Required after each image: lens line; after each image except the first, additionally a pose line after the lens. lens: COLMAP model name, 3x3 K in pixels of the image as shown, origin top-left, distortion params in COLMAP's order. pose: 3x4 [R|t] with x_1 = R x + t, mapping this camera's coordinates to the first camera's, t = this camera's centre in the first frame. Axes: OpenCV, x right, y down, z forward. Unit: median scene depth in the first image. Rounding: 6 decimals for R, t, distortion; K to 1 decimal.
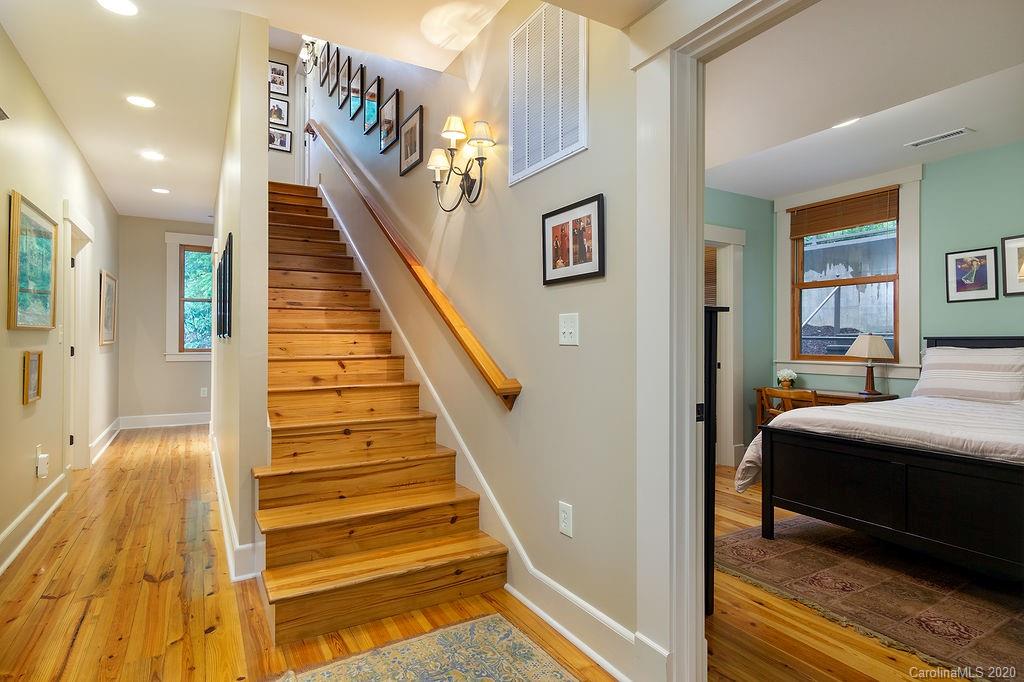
lens RADIAL K [[543.0, 0, 513.0], [0, 543.0, 339.4], [0, 0, 1]] dist [0.001973, 0.014026]
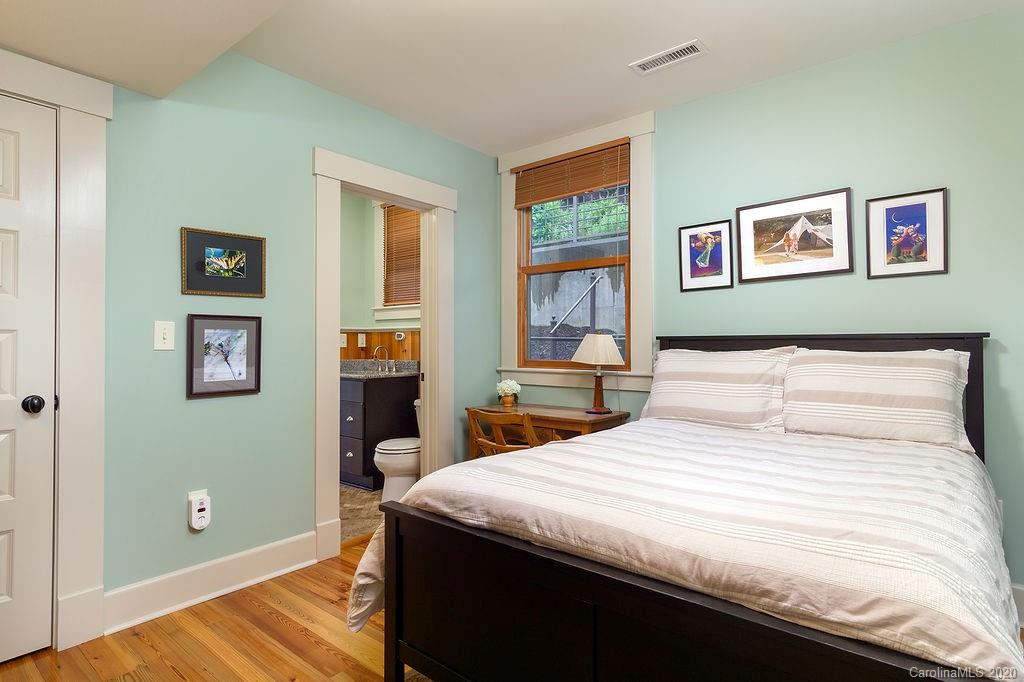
lens RADIAL K [[543.0, 0, 513.0], [0, 543.0, 339.4], [0, 0, 1]] dist [0.001973, 0.014026]
pose [[0.937500, -0.001276, 0.347983, 0.307674], [0.002711, 0.999990, -0.003639, 0.001925], [-0.347975, 0.004355, 0.937494, 0.367523]]
